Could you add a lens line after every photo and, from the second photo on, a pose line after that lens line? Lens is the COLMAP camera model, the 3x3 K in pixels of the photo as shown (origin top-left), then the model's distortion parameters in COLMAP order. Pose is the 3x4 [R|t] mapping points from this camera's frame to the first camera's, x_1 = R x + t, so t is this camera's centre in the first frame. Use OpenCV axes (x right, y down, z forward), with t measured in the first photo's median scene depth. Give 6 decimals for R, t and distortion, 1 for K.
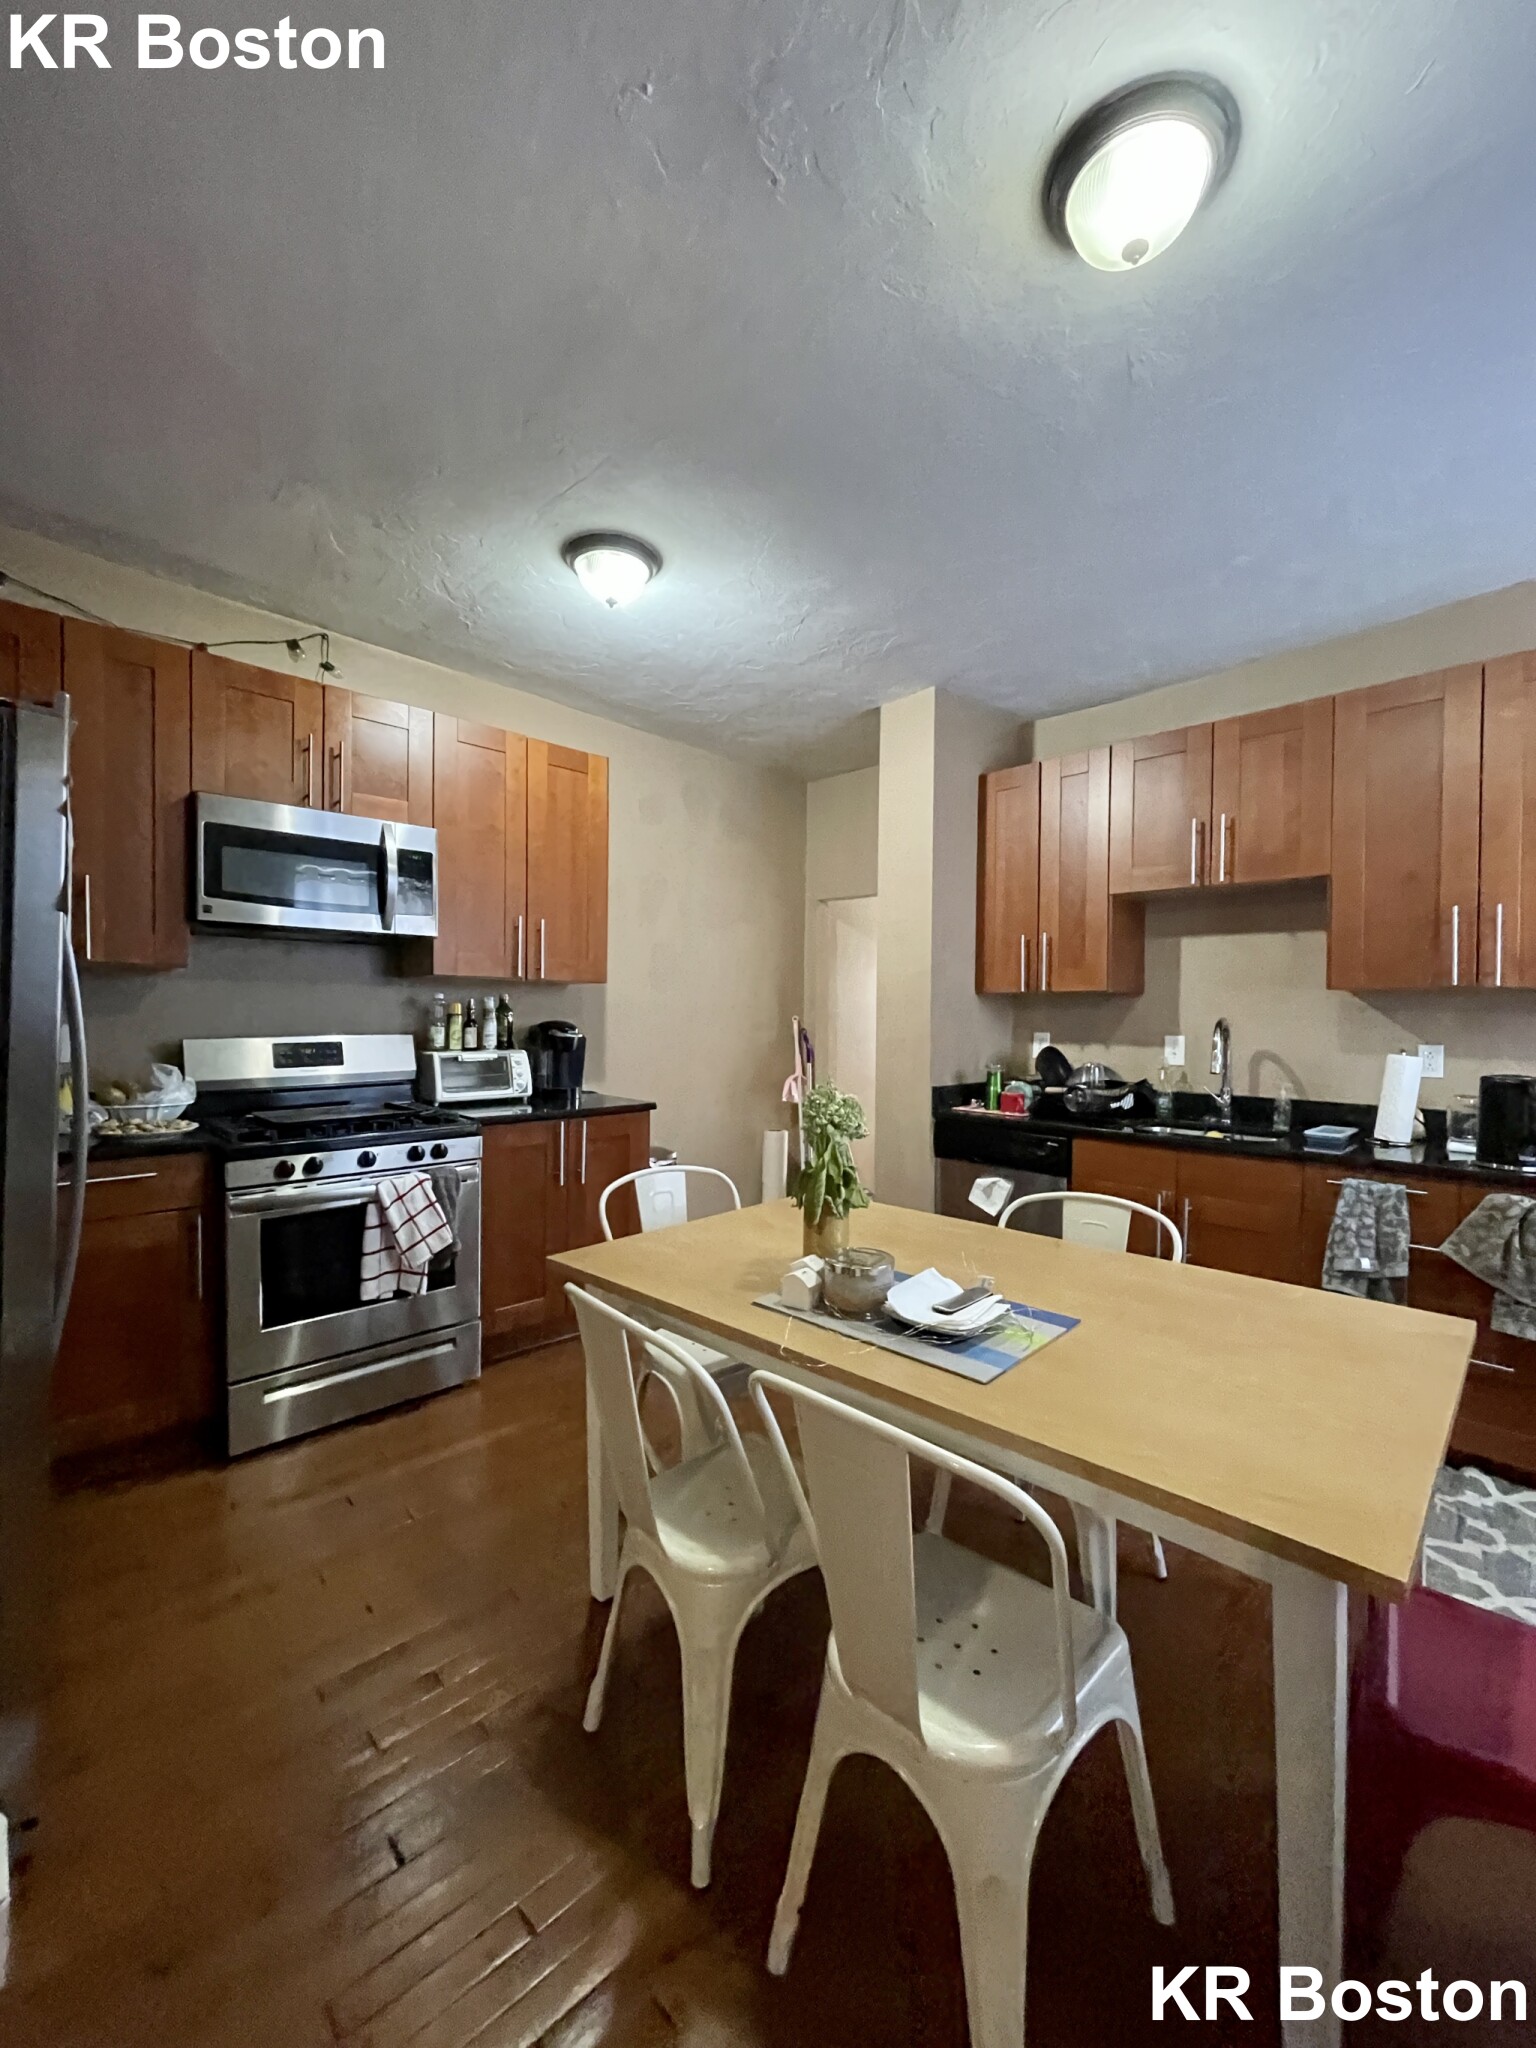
lens RADIAL K [[846.3, 0, 768.0], [0, 846.3, 1024.0], [0, 0, 1]] dist [0.000287, 0.000024]
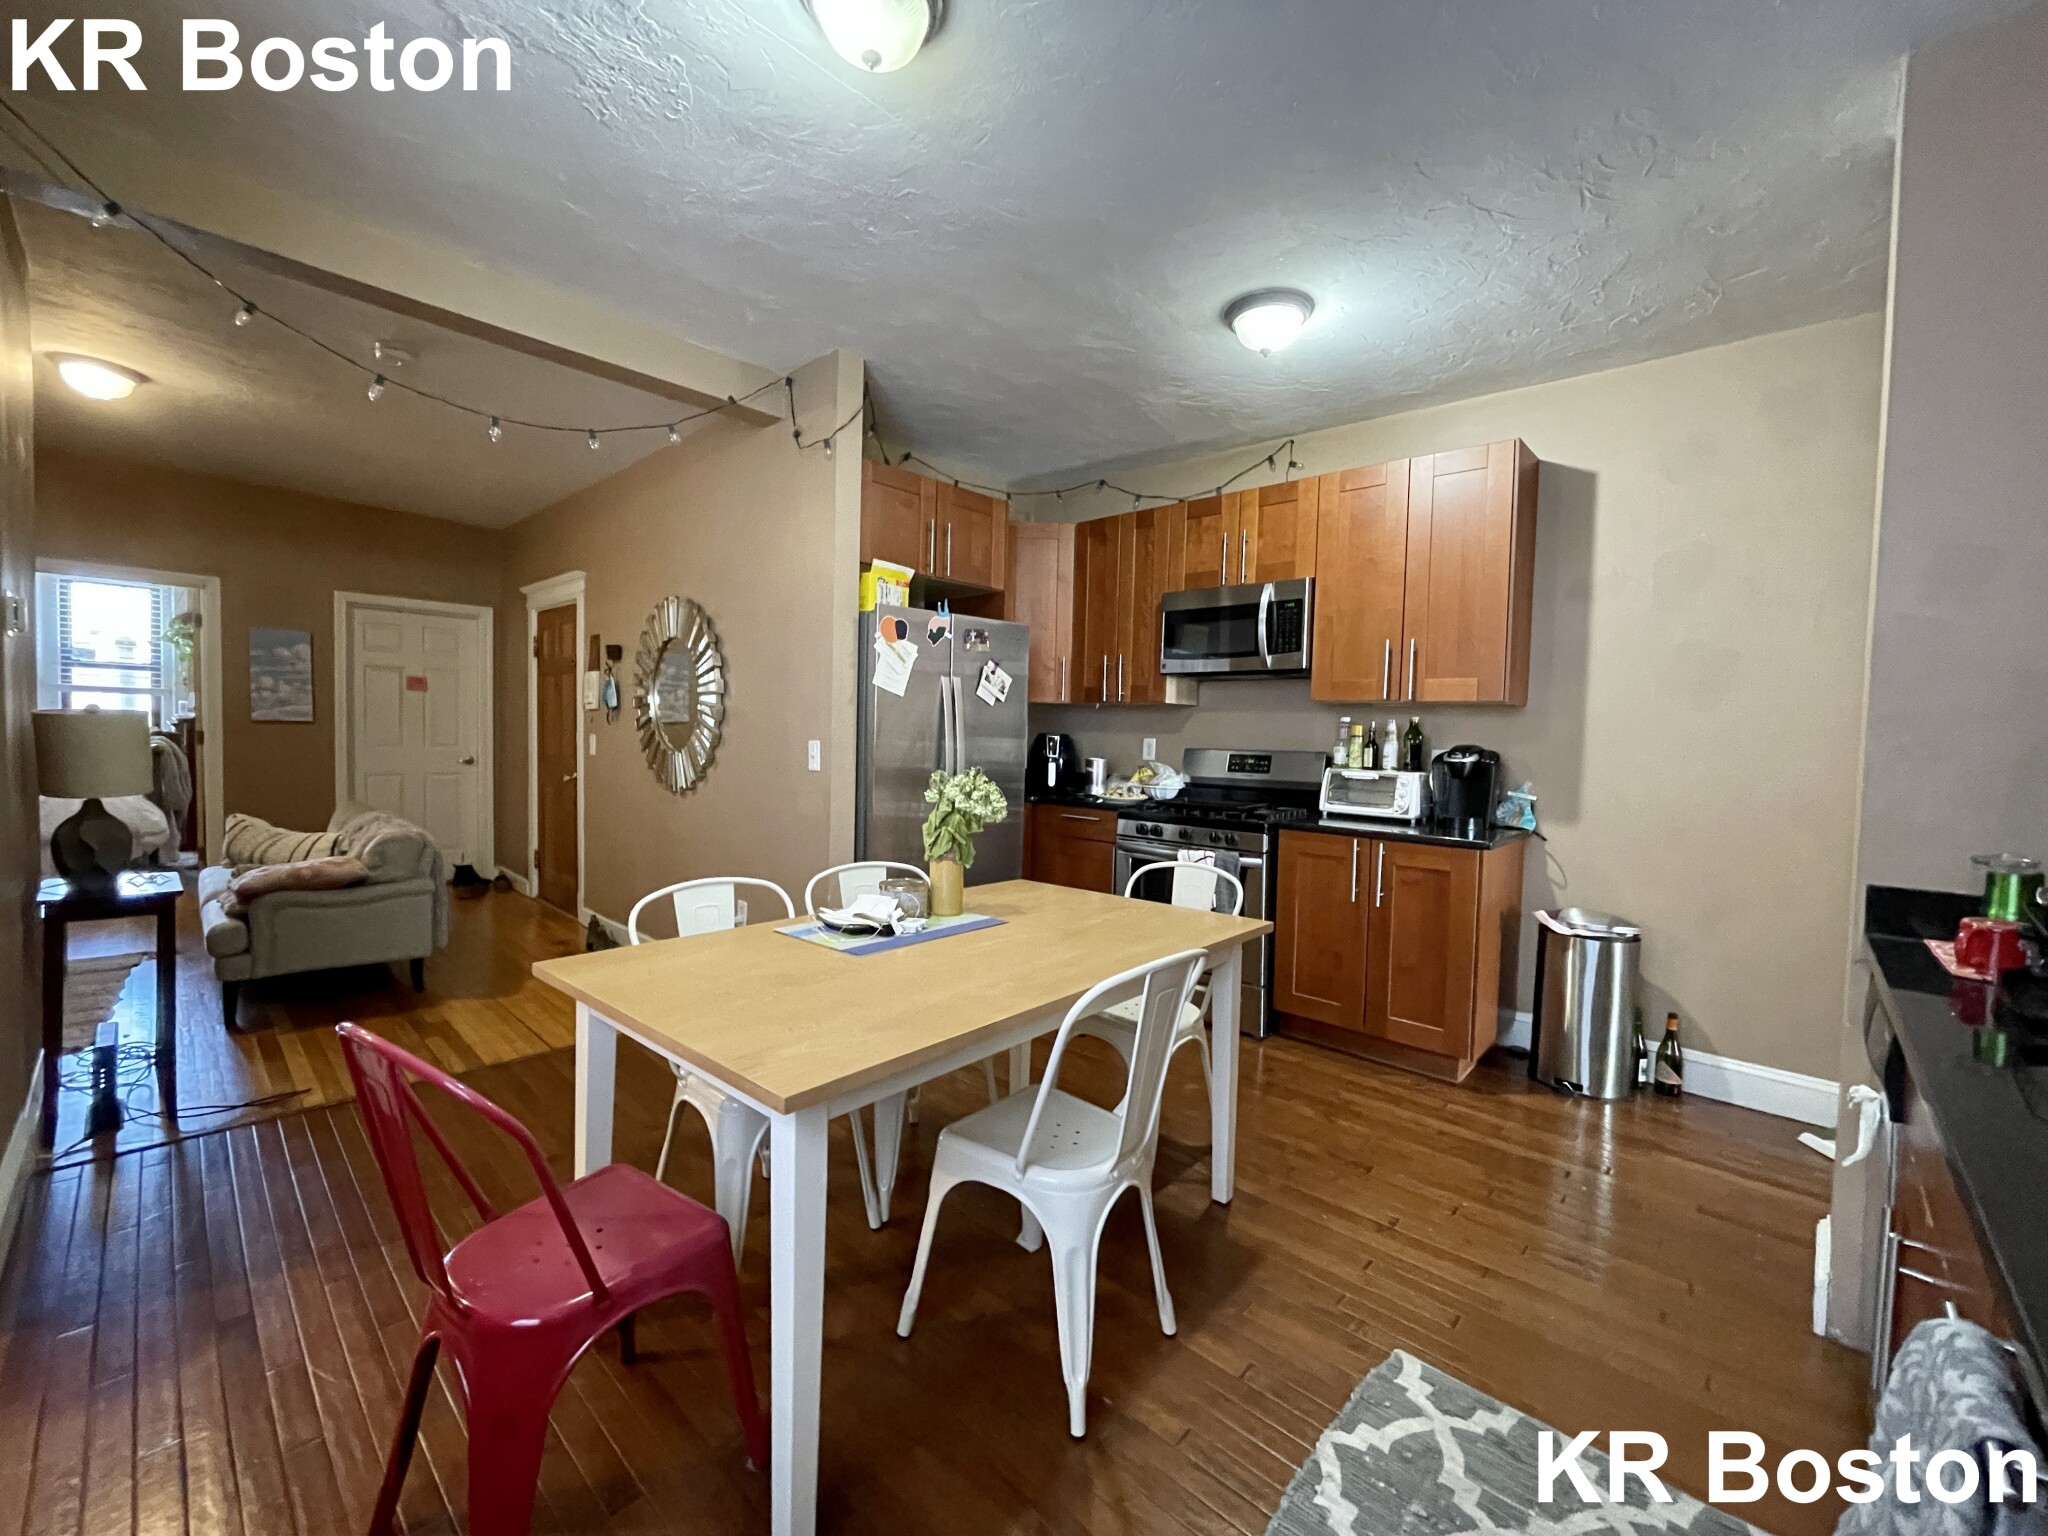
lens RADIAL K [[846.3, 0, 1024.0], [0, 846.3, 768.0], [0, 0, 1]] dist [0.000287, 0.000024]
pose [[0.059576, 0.043251, -0.997286, 0.719474], [-0.030758, 0.998666, 0.041473, -0.001911], [0.997750, 0.028204, 0.060826, 0.500682]]
